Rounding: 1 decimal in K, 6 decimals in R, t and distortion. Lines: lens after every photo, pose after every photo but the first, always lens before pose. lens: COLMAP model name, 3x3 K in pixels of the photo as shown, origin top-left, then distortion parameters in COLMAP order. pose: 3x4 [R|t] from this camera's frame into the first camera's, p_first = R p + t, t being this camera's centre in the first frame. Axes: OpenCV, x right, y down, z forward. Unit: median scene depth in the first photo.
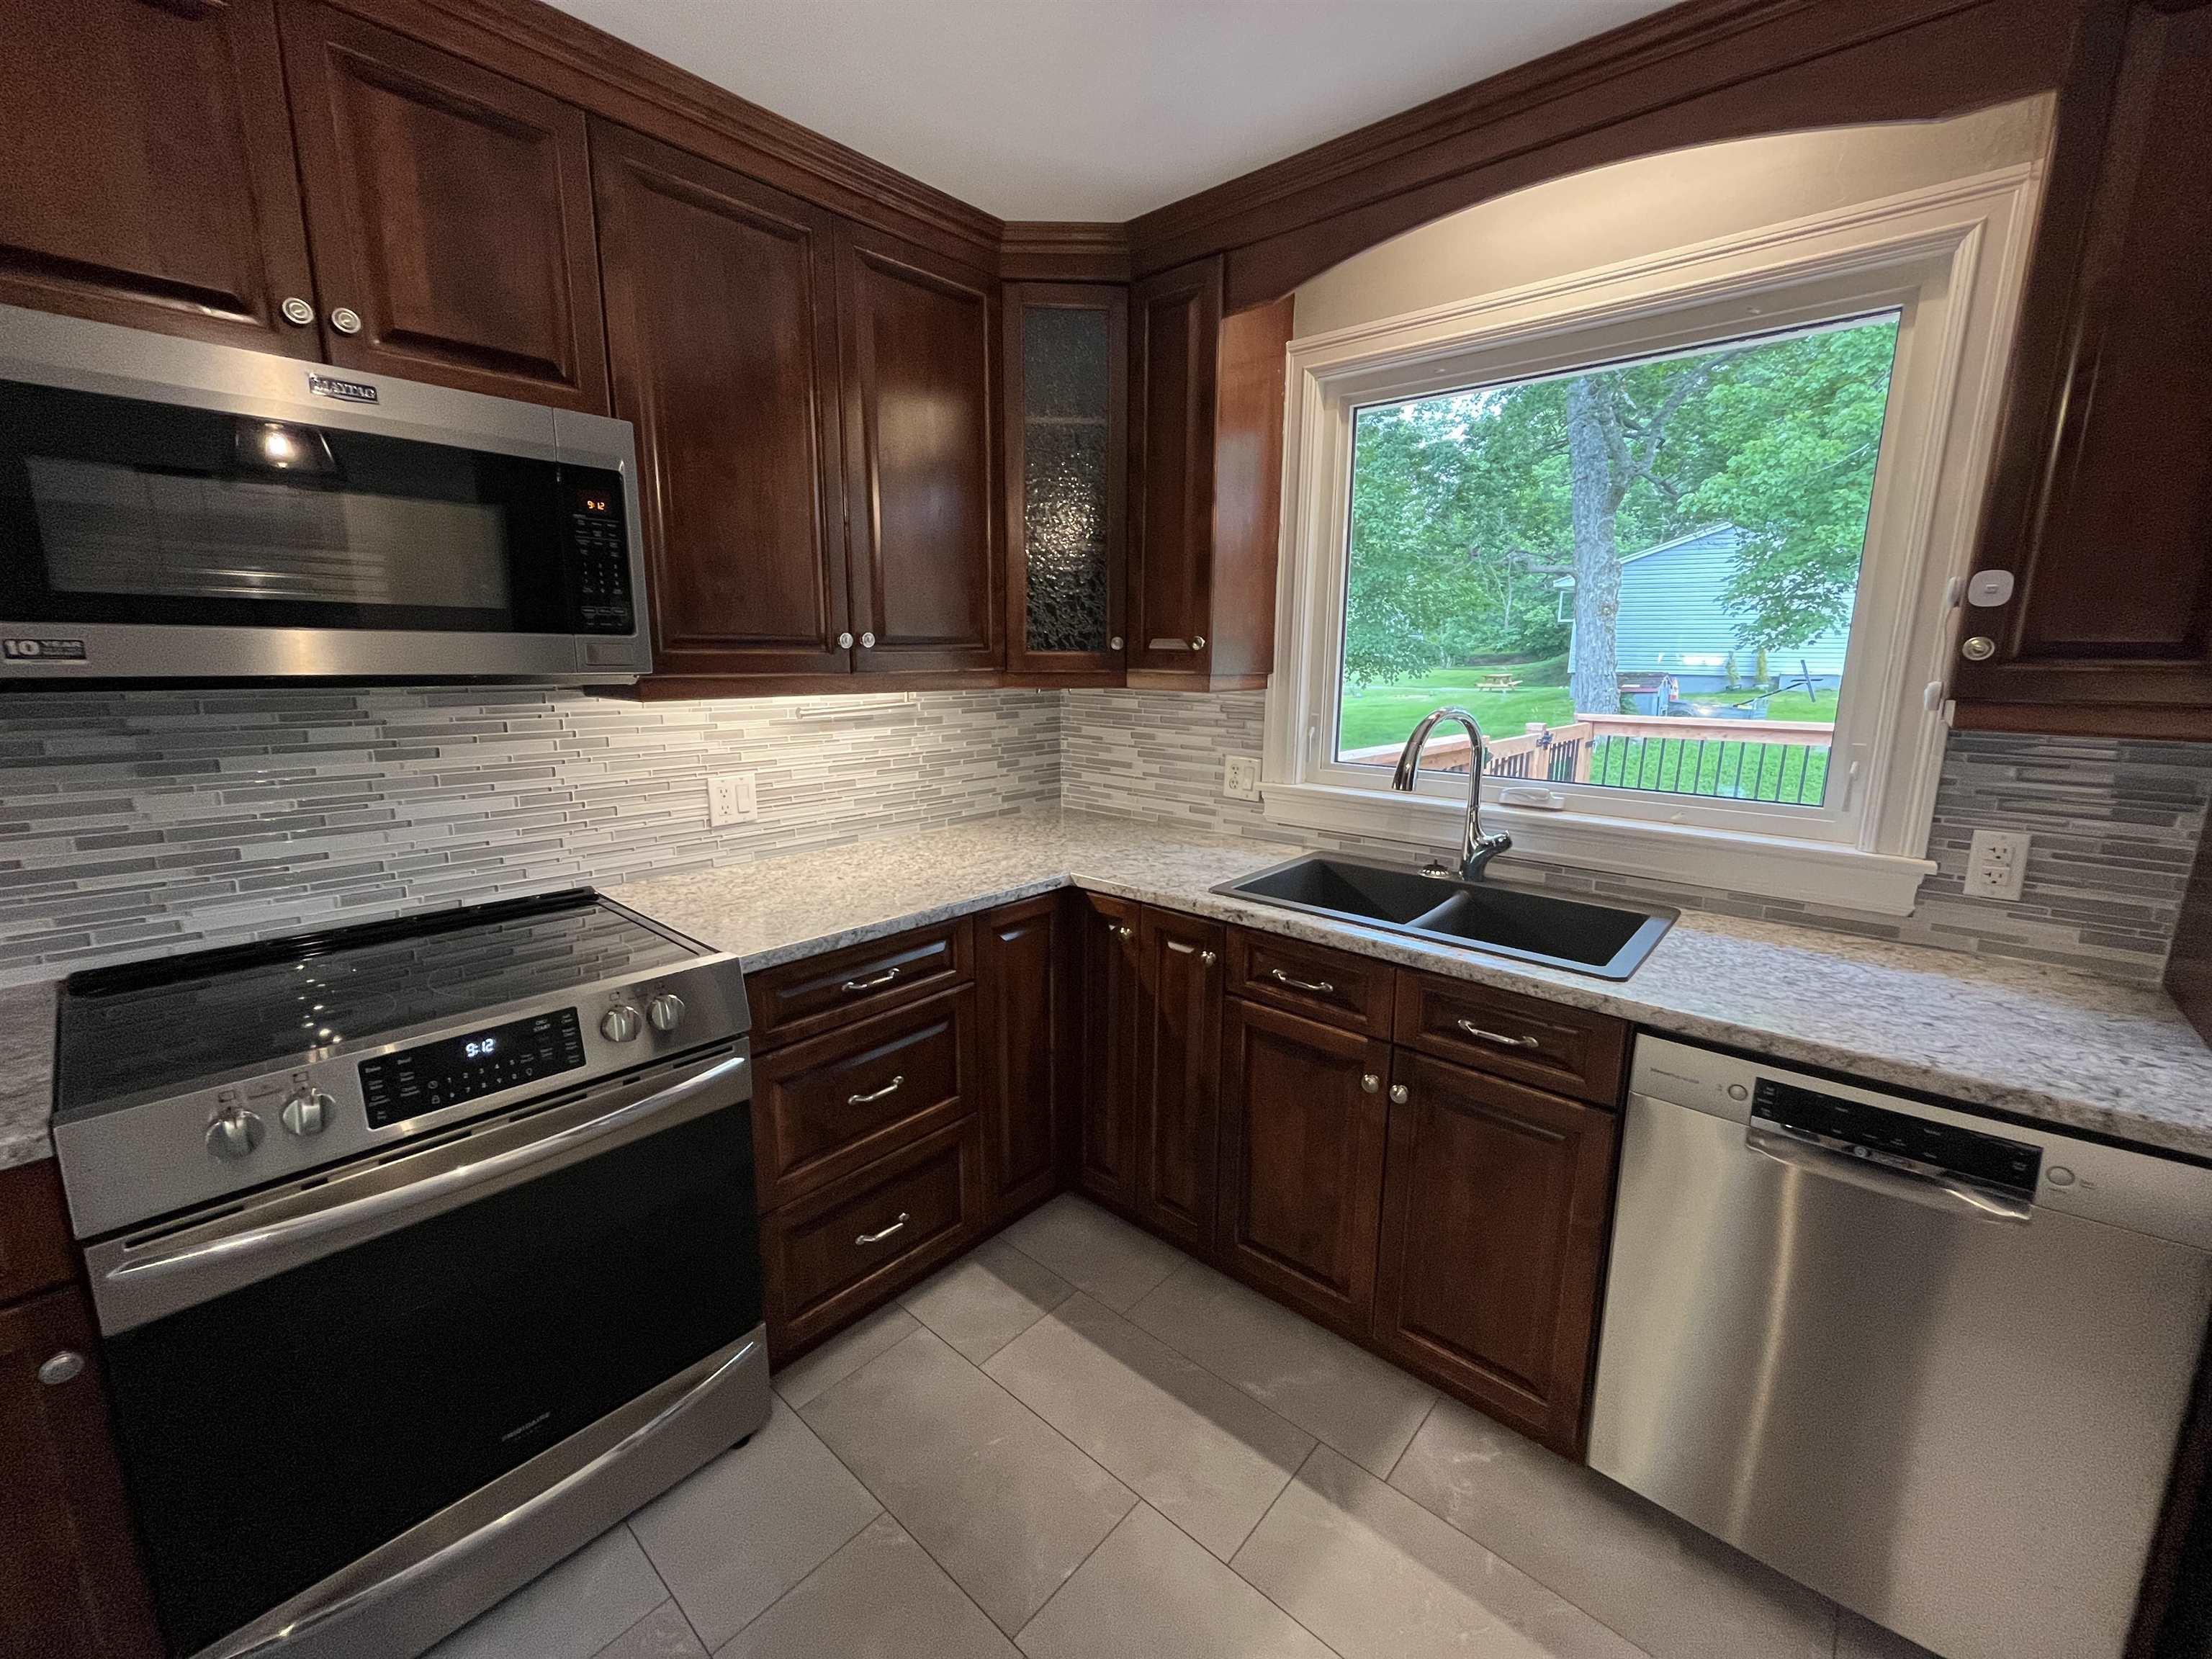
lens RADIAL K [[900.2, 0, 1097.5], [0, 900.2, 825.1], [0, 0, 1]] dist [0.000764, -0.001056]
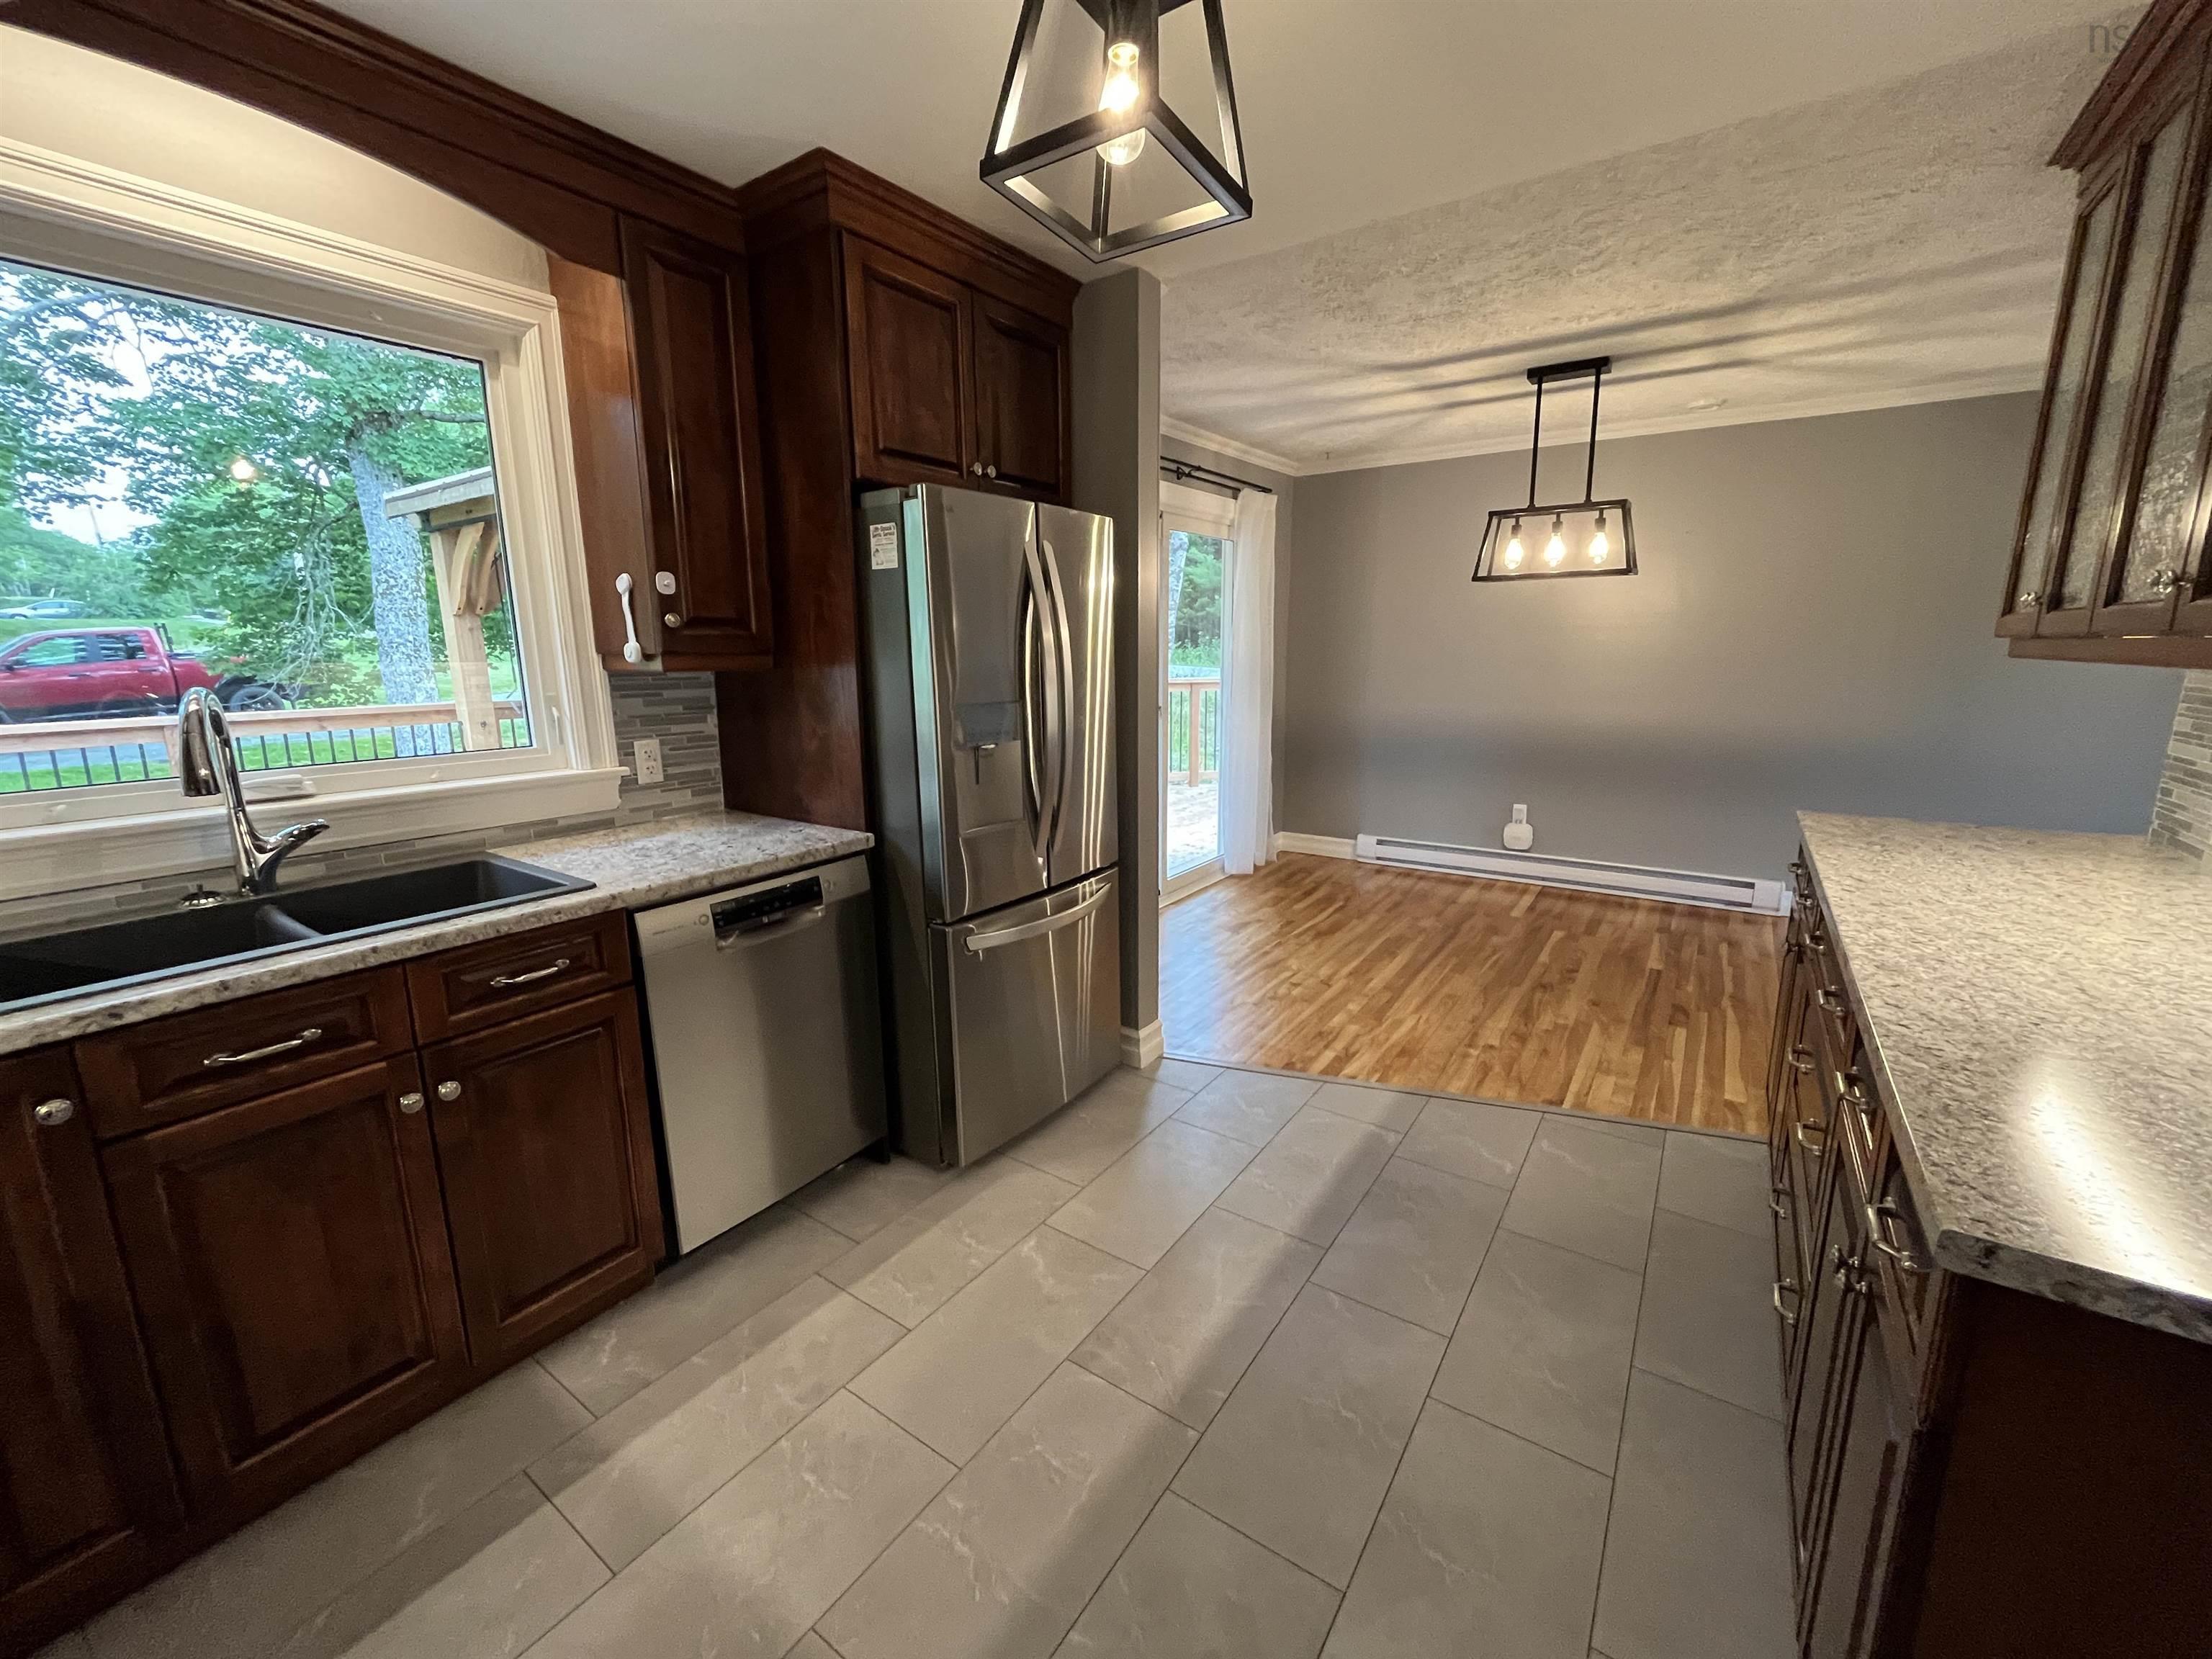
lens RADIAL K [[900.2, 0, 1097.5], [0, 900.2, 825.1], [0, 0, 1]] dist [0.000764, -0.001056]
pose [[-0.118006, -0.200039, 0.972656, -0.622208], [0.195899, 0.955561, 0.220290, -0.040605], [-0.973498, 0.216538, -0.073574, 0.368038]]
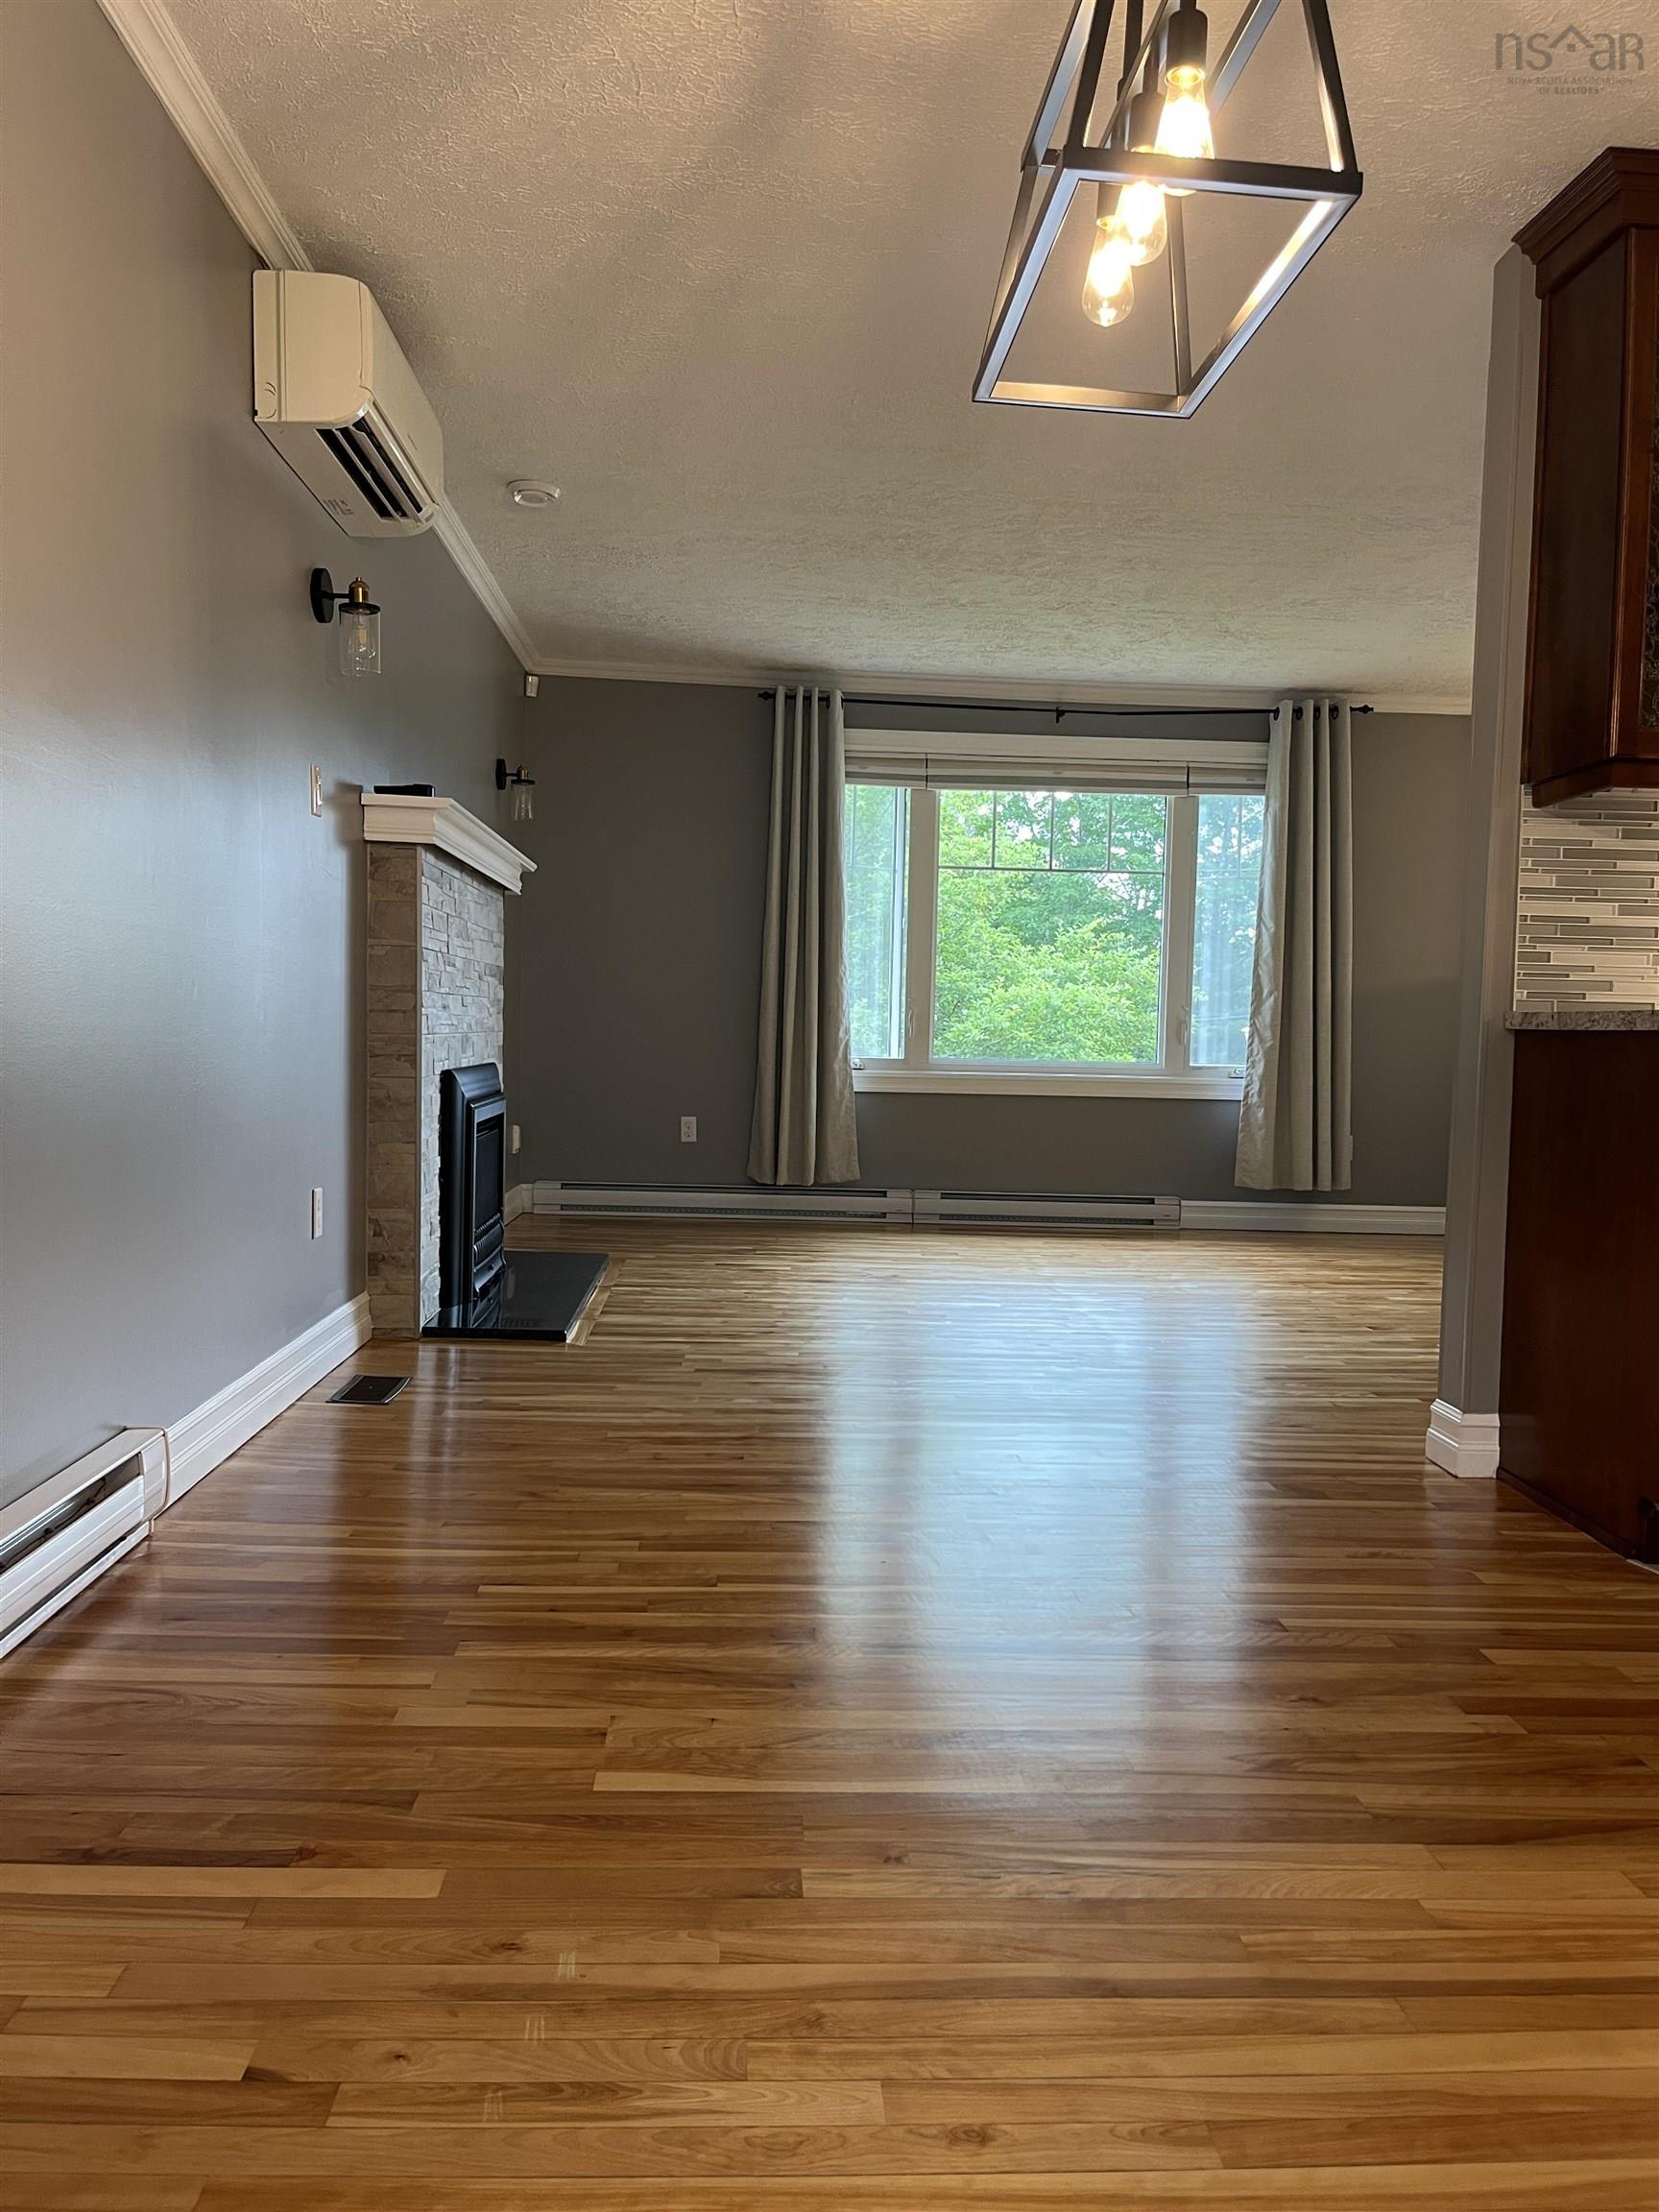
lens RADIAL K [[1662.1, 0, 829.5], [0, 1662.1, 1106.0], [0, 0, 1]] dist [0.002356, 0.000268]
pose [[-0.713761, 0.010384, -0.700312, 2.513047], [-0.162277, 0.970229, 0.179781, 0.436549], [0.681330, 0.241965, -0.690827, -0.313403]]
